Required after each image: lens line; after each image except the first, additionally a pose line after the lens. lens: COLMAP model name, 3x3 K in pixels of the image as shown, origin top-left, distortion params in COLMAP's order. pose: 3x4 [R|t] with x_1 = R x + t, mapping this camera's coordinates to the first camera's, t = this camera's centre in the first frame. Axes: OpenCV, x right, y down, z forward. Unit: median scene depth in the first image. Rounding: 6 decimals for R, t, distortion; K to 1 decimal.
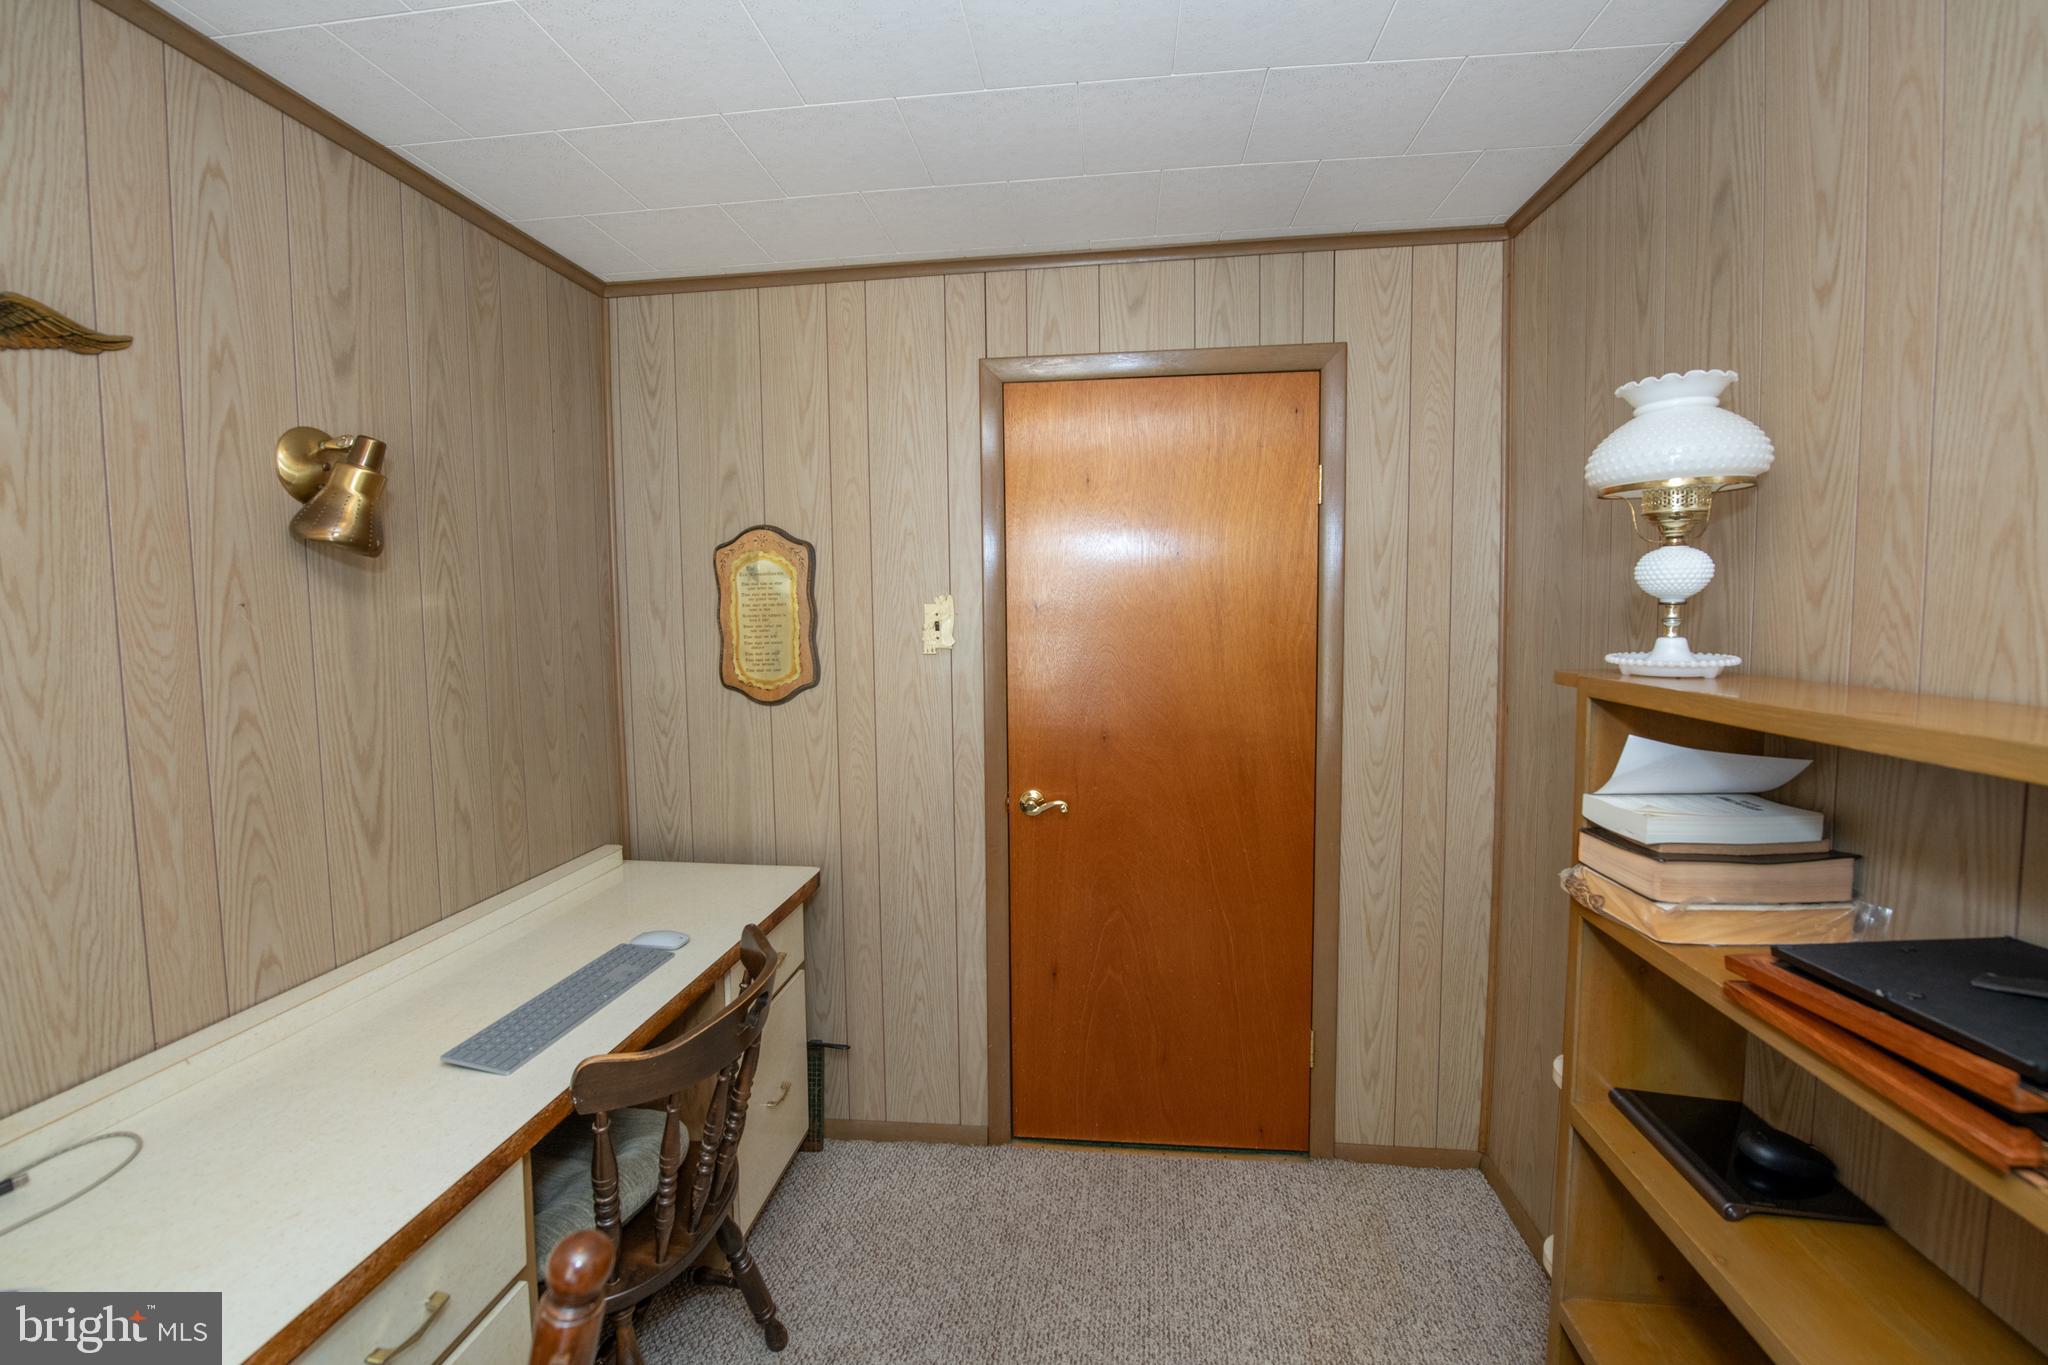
lens RADIAL K [[867.3, 0, 1009.8], [0, 867.3, 671.5], [0, 0, 1]] dist [-0.016290, -0.000364]
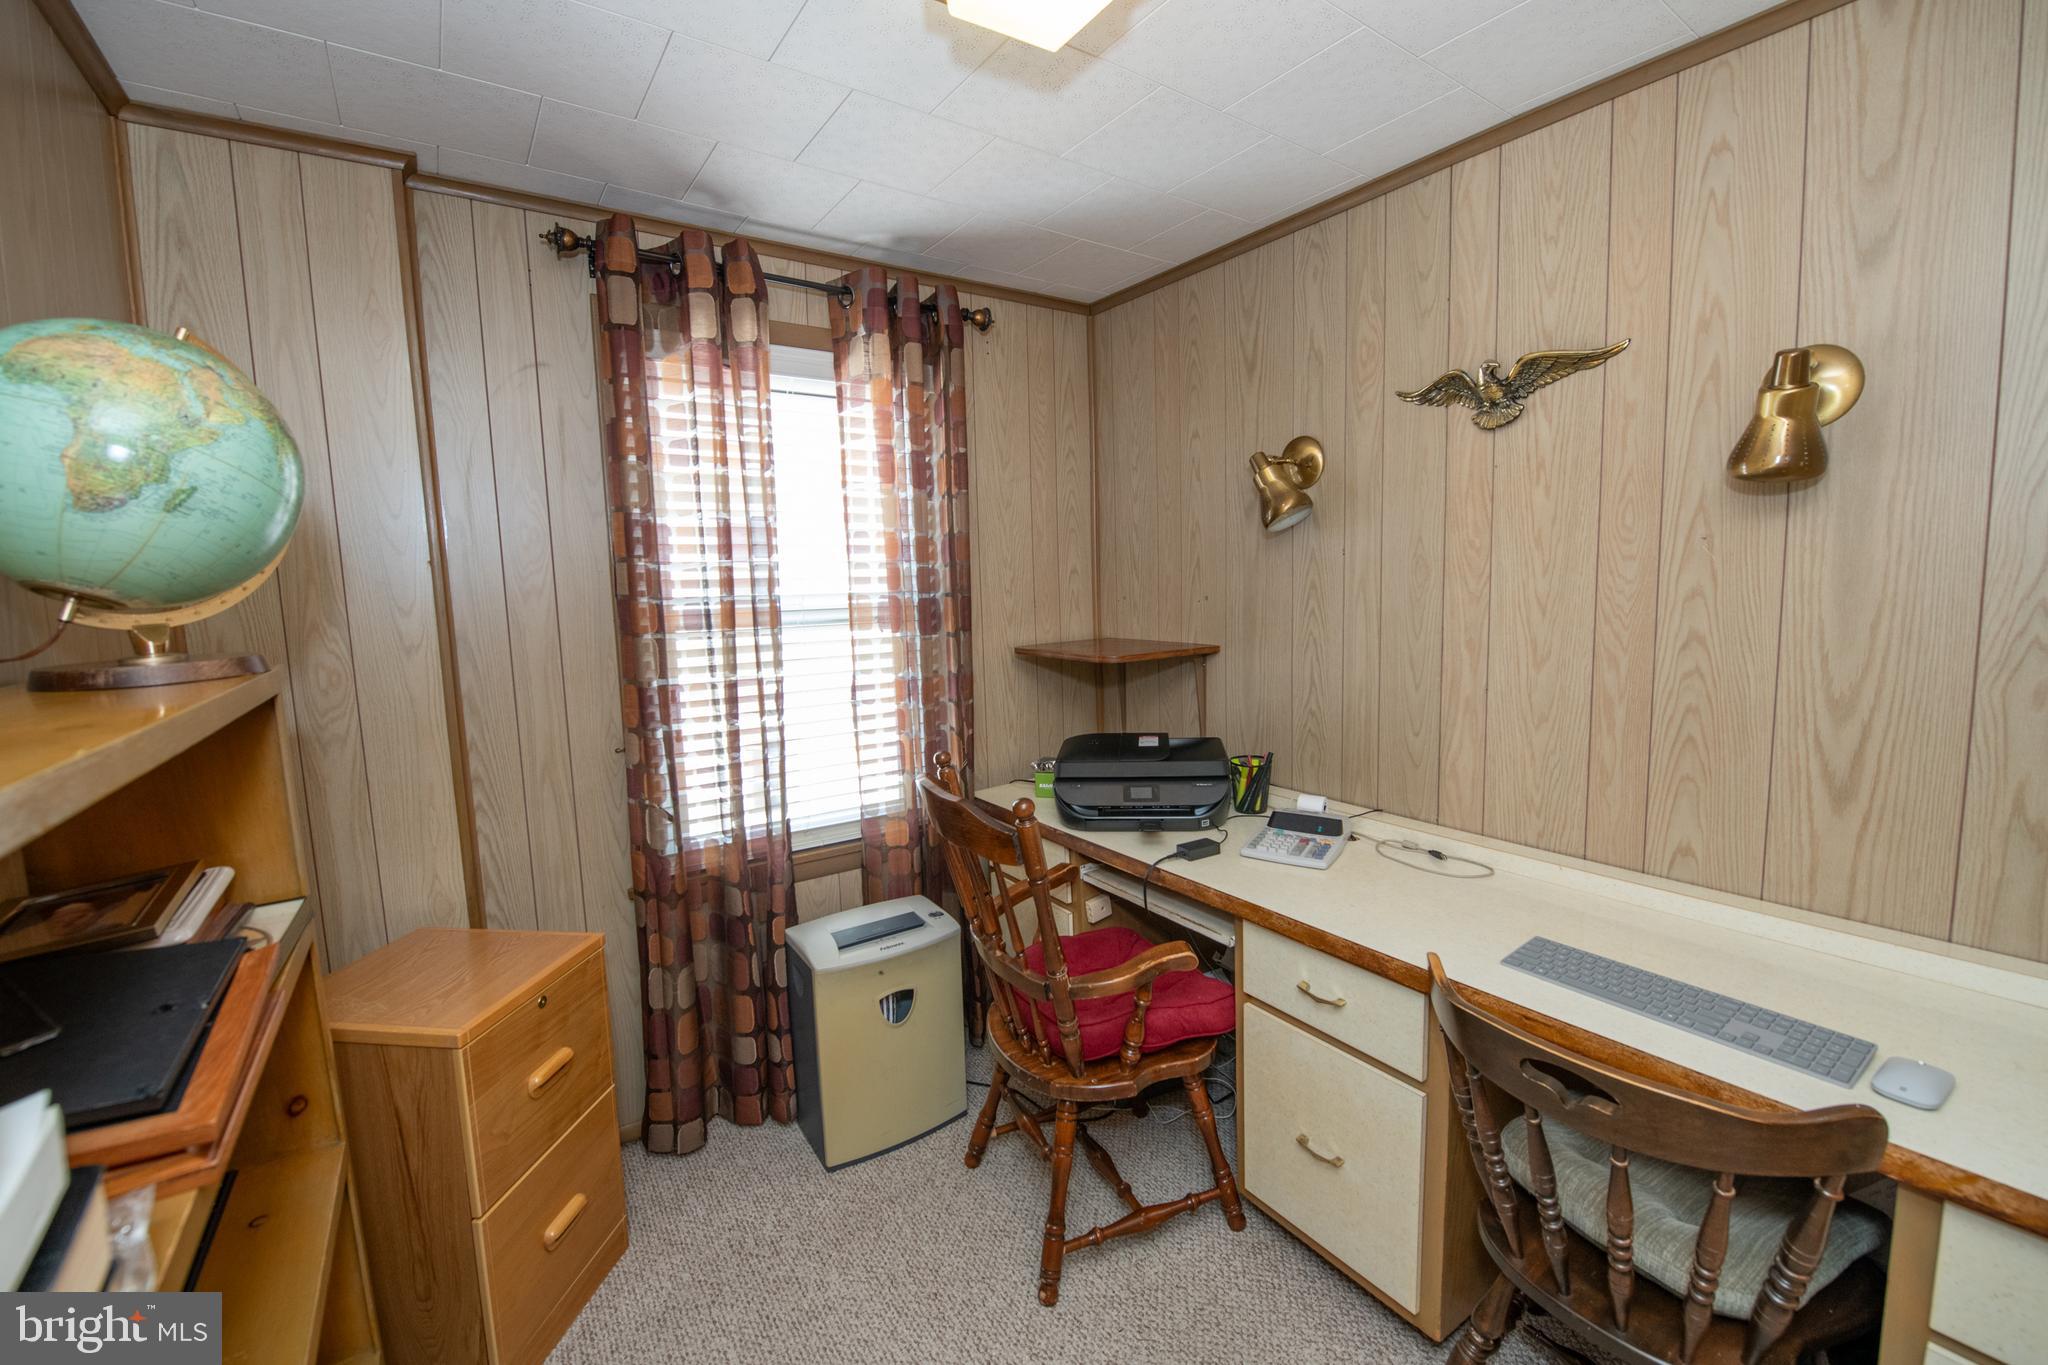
lens RADIAL K [[867.3, 0, 1009.8], [0, 867.3, 671.5], [0, 0, 1]] dist [-0.016290, -0.000364]
pose [[-0.753227, 0.110044, -0.648490, 0.573327], [-0.001963, 0.985525, 0.169516, -0.097886], [0.657758, 0.128957, -0.742108, 1.312648]]
